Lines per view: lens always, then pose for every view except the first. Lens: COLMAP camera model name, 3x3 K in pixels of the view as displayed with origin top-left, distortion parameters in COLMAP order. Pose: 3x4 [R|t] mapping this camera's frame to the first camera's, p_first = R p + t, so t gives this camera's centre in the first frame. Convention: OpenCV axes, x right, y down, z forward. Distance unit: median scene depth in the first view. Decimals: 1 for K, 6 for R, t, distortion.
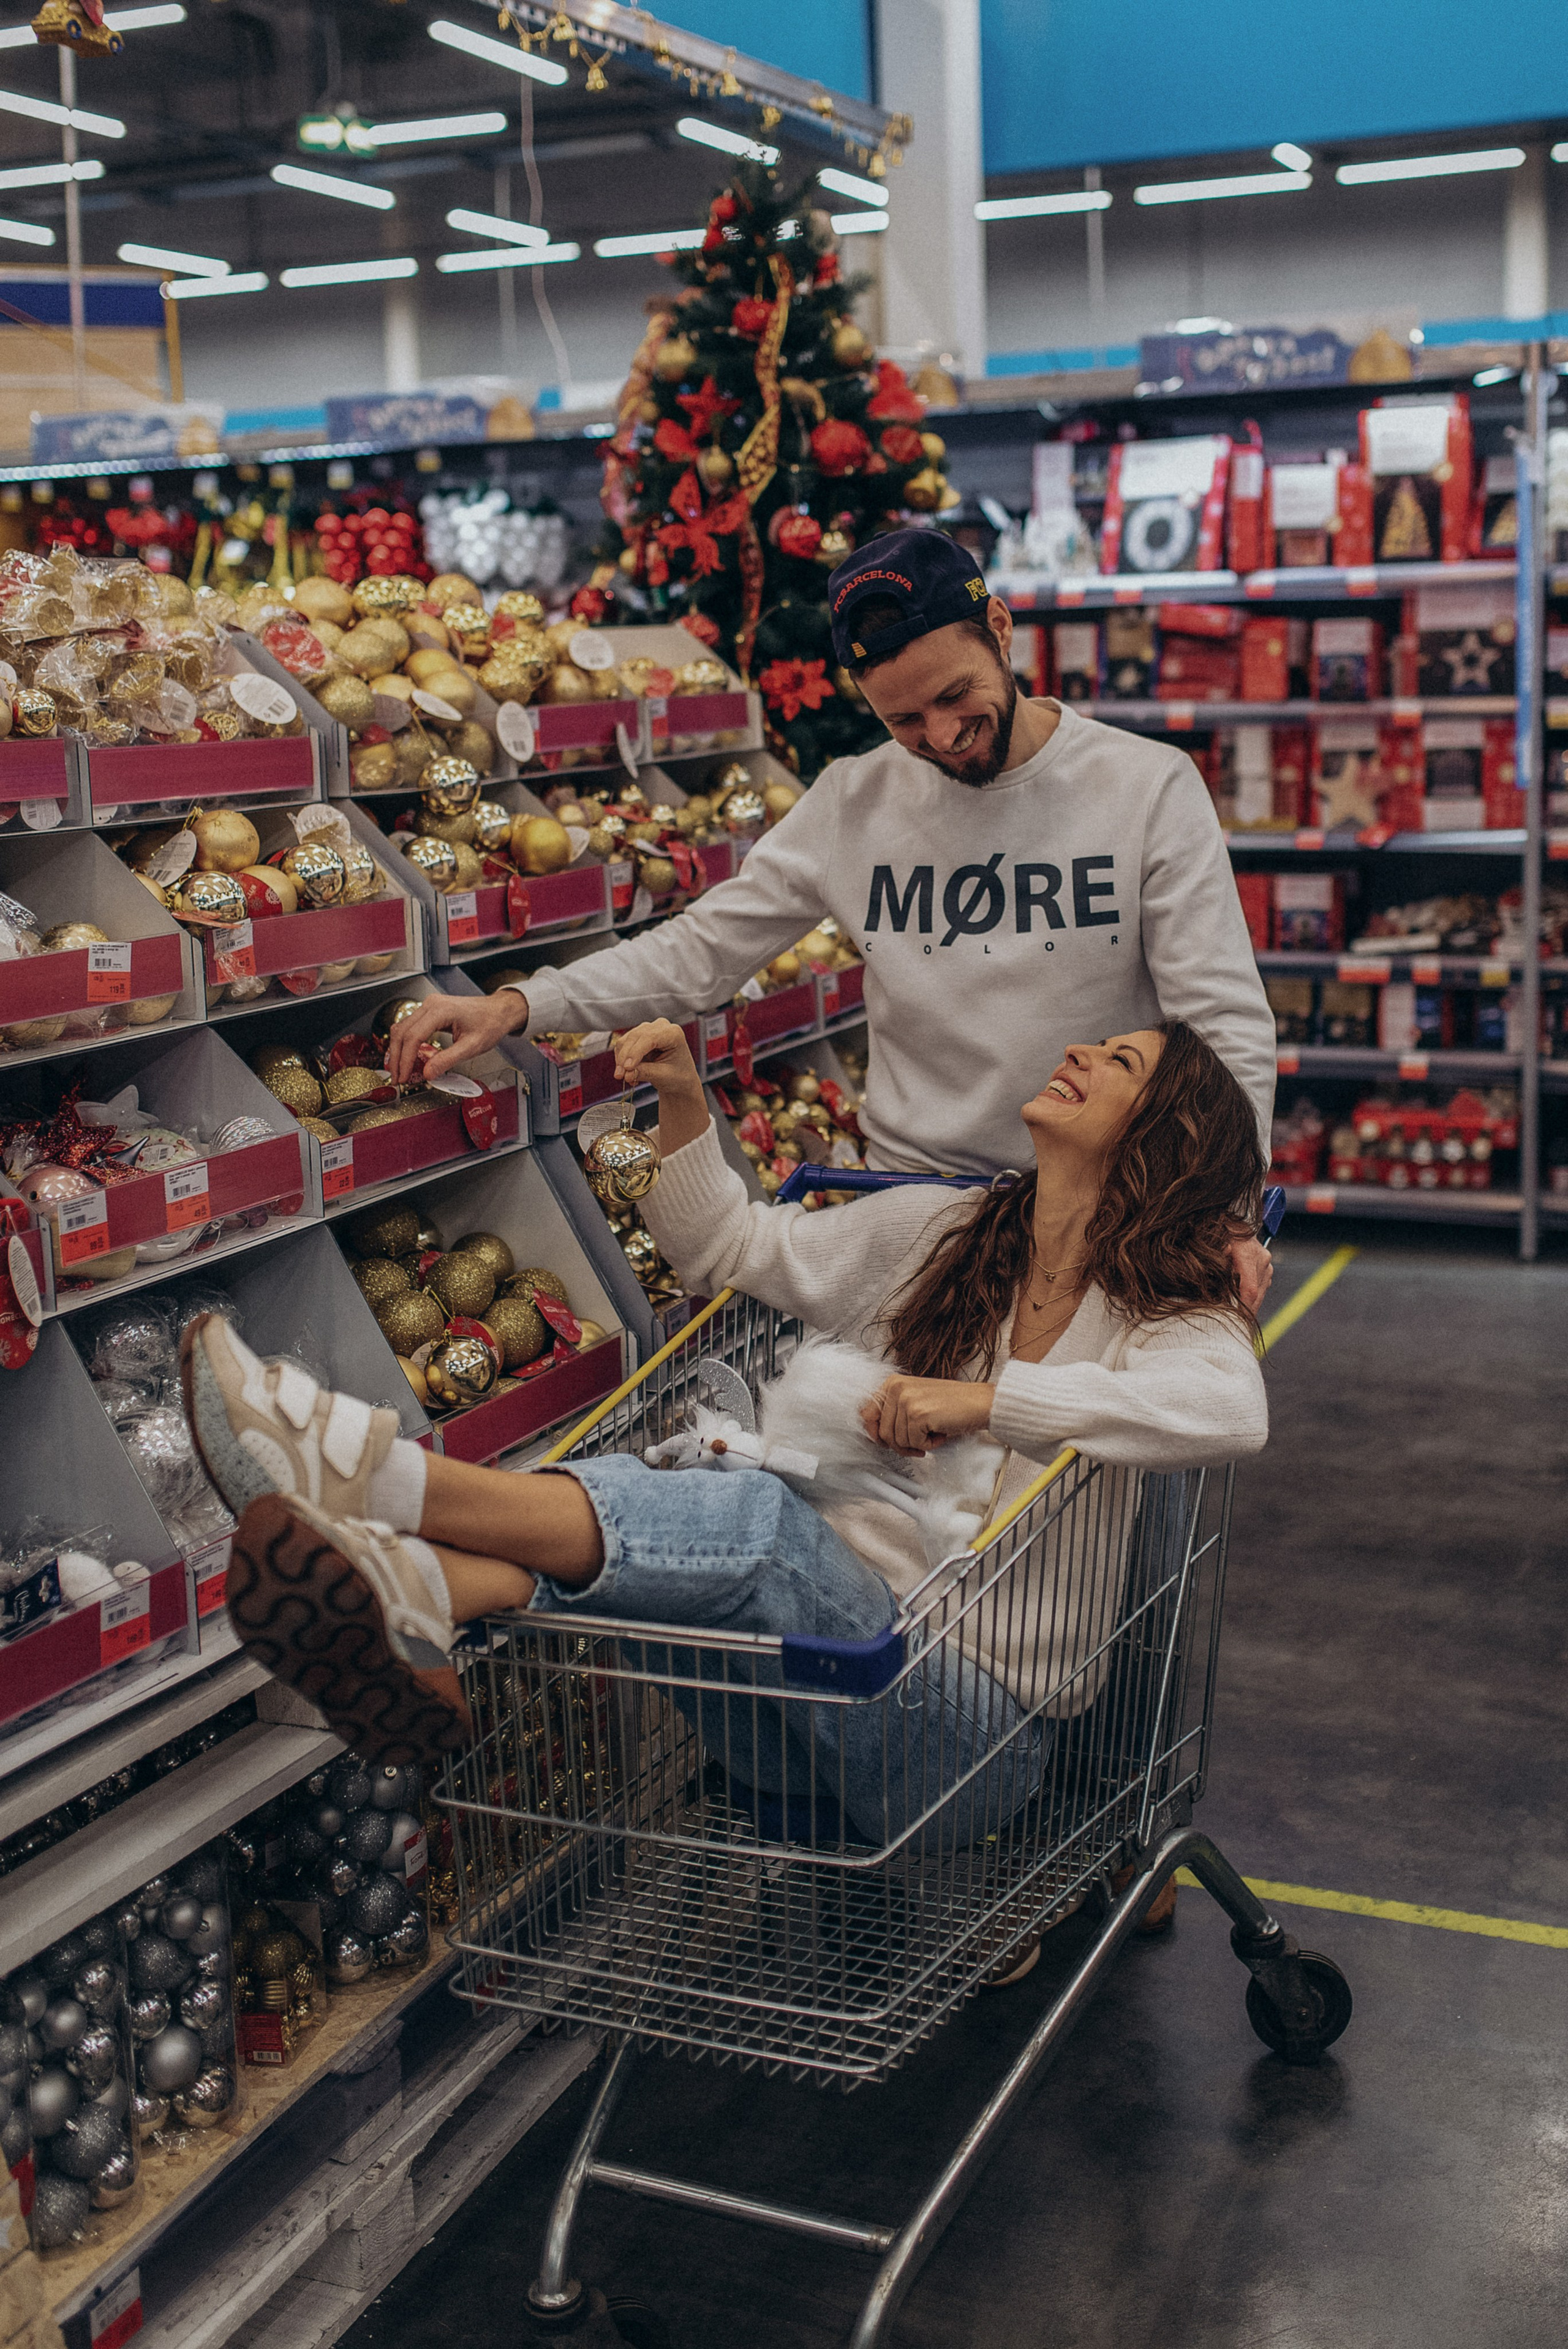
lens RADIAL K [[2459.6, 0, 907.8], [0, 2459.6, 1034.4], [0, 0, 1]] dist [0.002316, -0.002284]
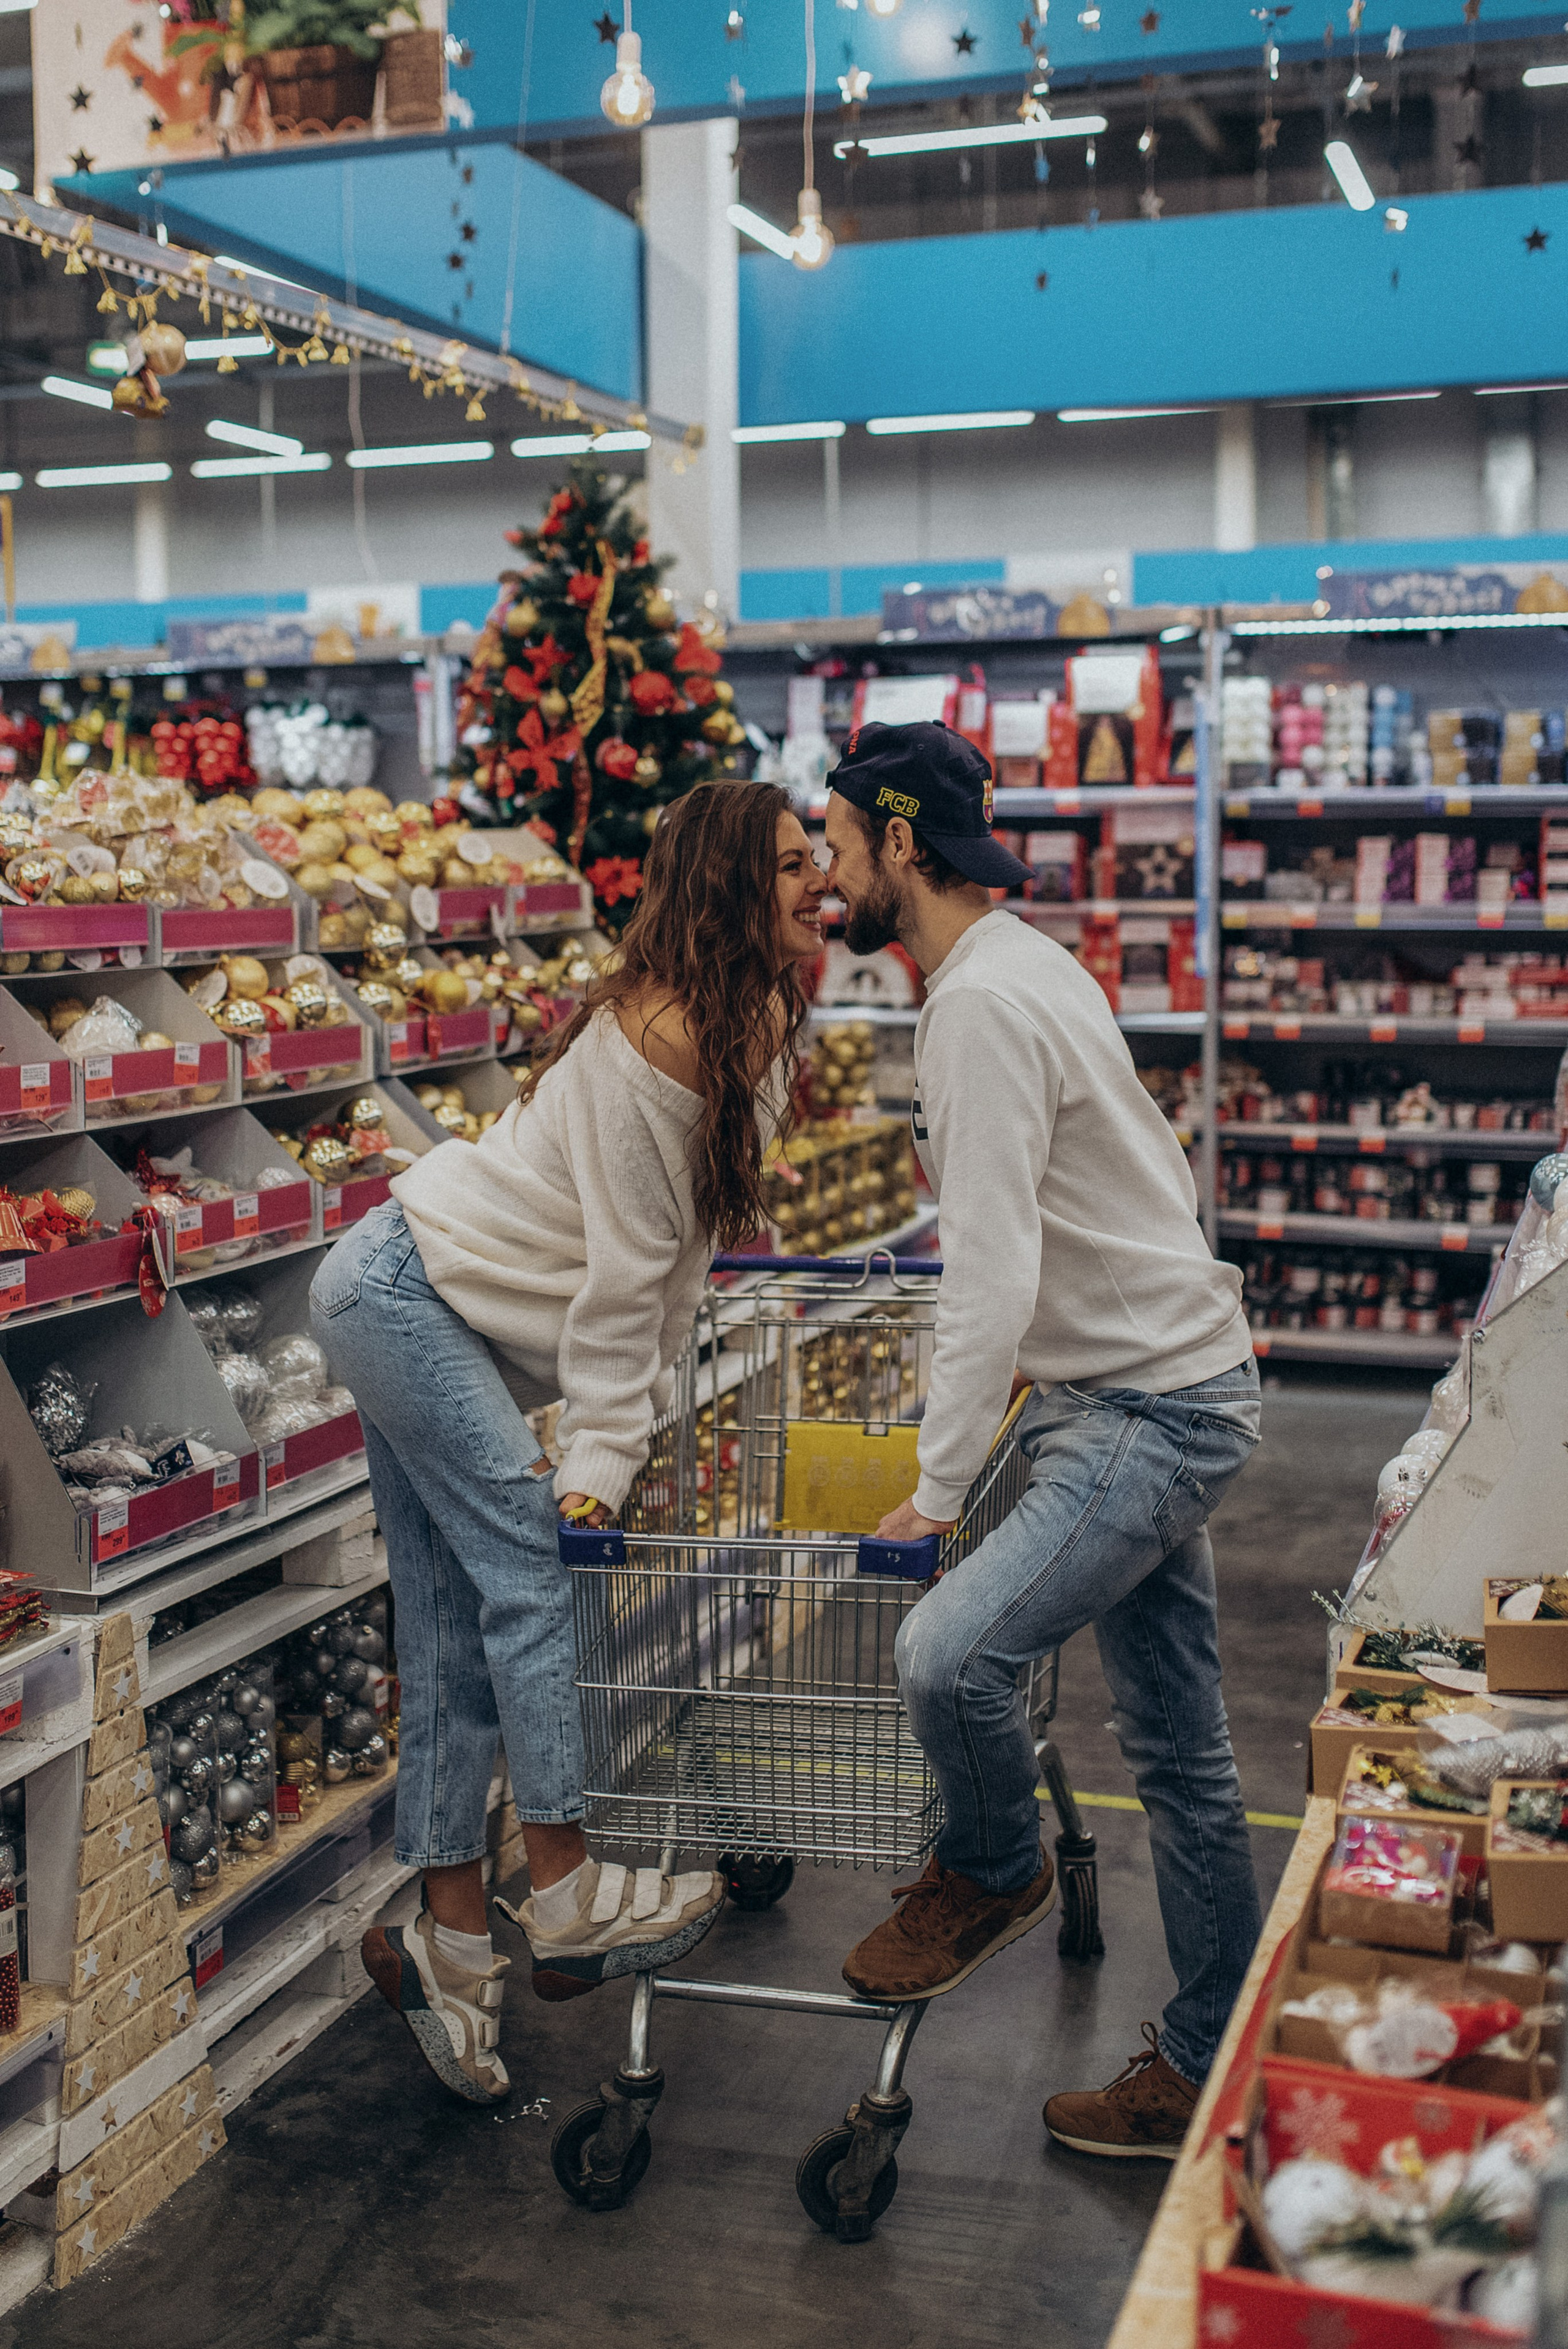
lens RADIAL K [[2426.7, 0, 784.6], [0, 2426.7, 1089.2], [0, 0, 1]] dist [0.012657, -0.002121]
pose [[0.998089, 0.012975, 0.060411, -0.032674], [-0.009482, 0.998286, -0.057754, 0.037105], [-0.061056, 0.057071, 0.996501, -0.239983]]
